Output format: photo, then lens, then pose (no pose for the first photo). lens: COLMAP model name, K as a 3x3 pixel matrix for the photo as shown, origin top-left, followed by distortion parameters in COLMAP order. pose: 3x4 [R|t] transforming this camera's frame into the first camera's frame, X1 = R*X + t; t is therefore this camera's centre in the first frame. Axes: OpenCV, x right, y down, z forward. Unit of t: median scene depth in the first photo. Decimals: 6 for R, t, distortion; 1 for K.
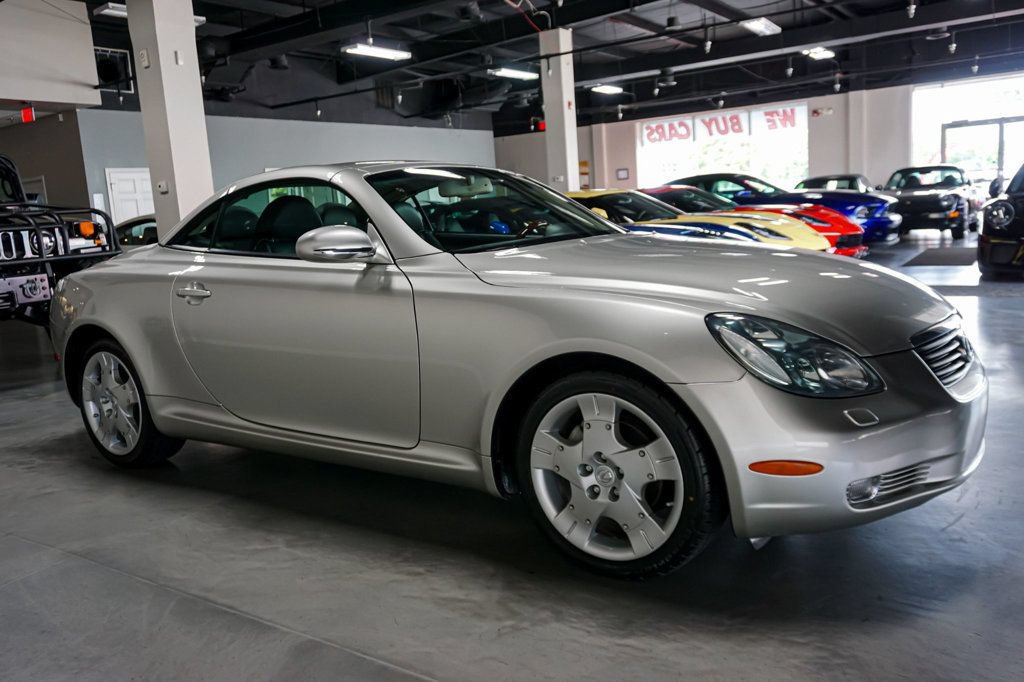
lens RADIAL K [[832.5, 0, 516.4], [0, 832.5, 339.3], [0, 0, 1]] dist [-0.024950, 0.015137]
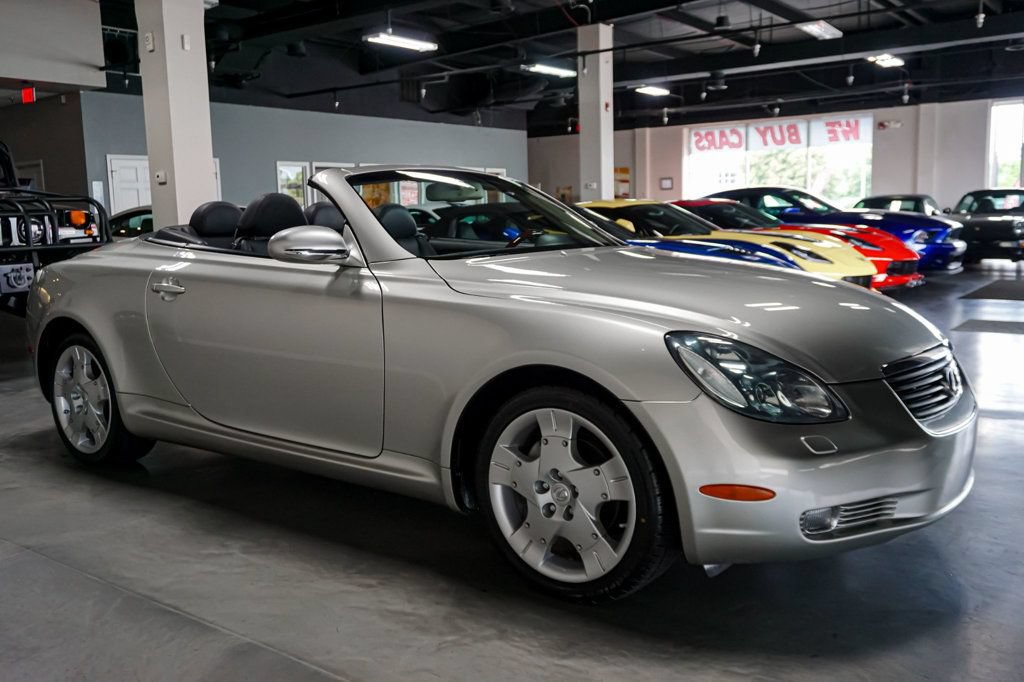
lens RADIAL K [[918.9, 0, 519.2], [0, 918.9, 338.9], [0, 0, 1]] dist [-0.036443, 0.033348]
pose [[0.998293, 0.047725, -0.033679, 0.076702], [-0.048456, 0.998600, -0.021235, 0.007312], [0.032618, 0.022831, 0.999207, -0.070310]]
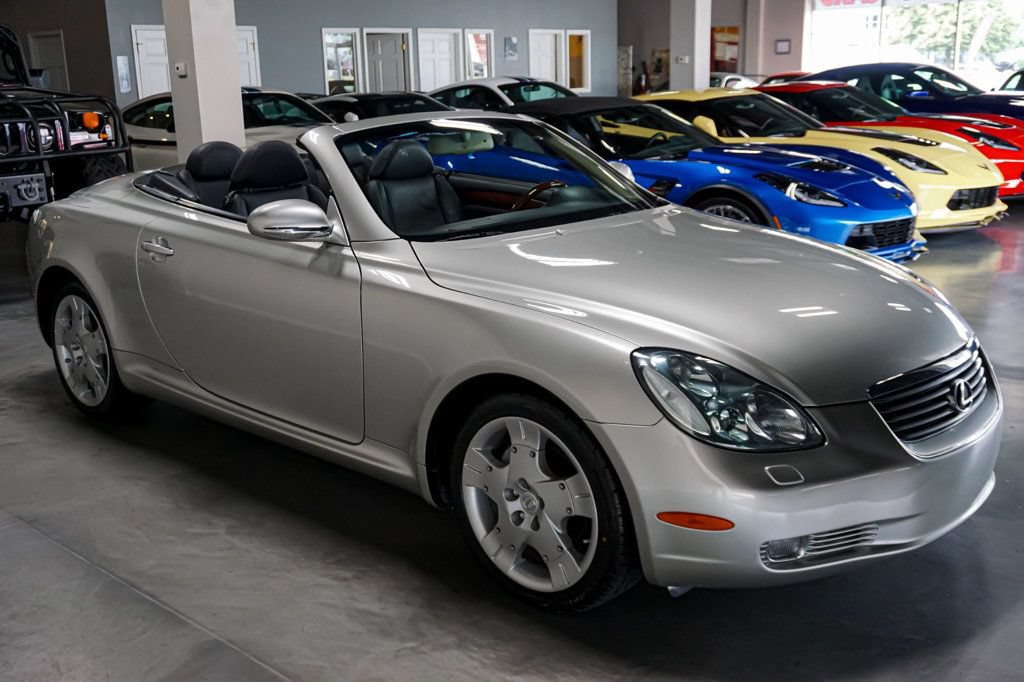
lens RADIAL K [[1059.5, 0, 515.5], [0, 1059.5, 340.1], [0, 0, 1]] dist [-0.016439, 0.000000]
pose [[0.989871, 0.076168, -0.119806, 0.199630], [-0.064086, 0.992753, 0.101659, -0.128440], [0.126681, -0.092952, 0.987579, -0.161118]]
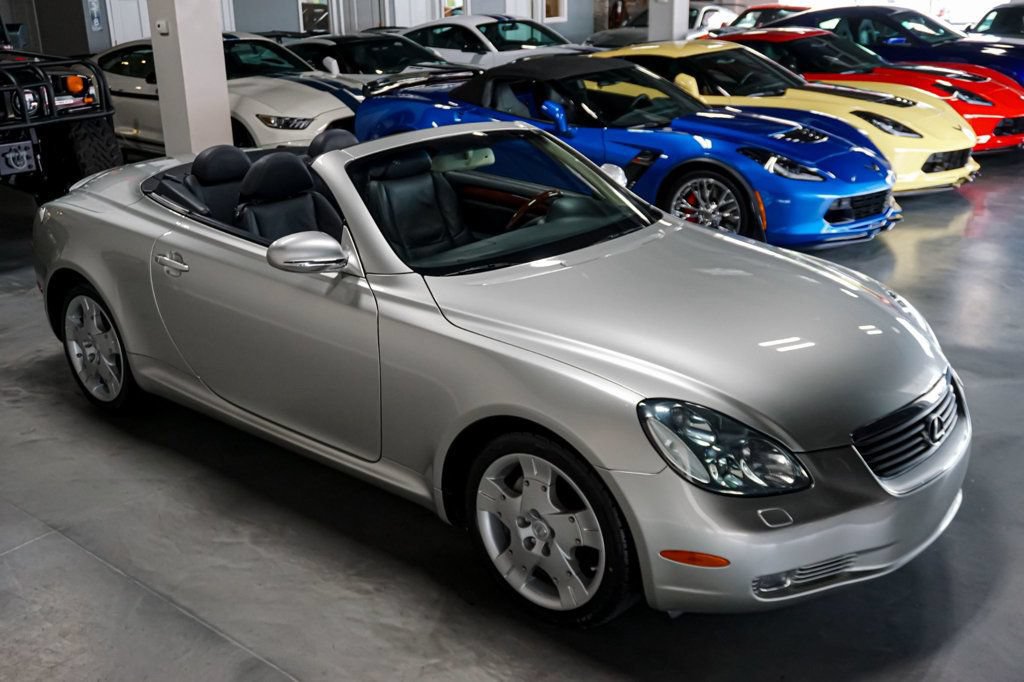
lens RADIAL K [[1059.5, 0, 517.7], [0, 1059.5, 344.3], [0, 0, 1]] dist [-0.016439, 0.000000]
pose [[0.993091, 0.081690, -0.084240, 0.153715], [-0.065325, 0.981233, 0.181425, -0.271901], [0.097480, -0.174669, 0.979790, -0.230290]]
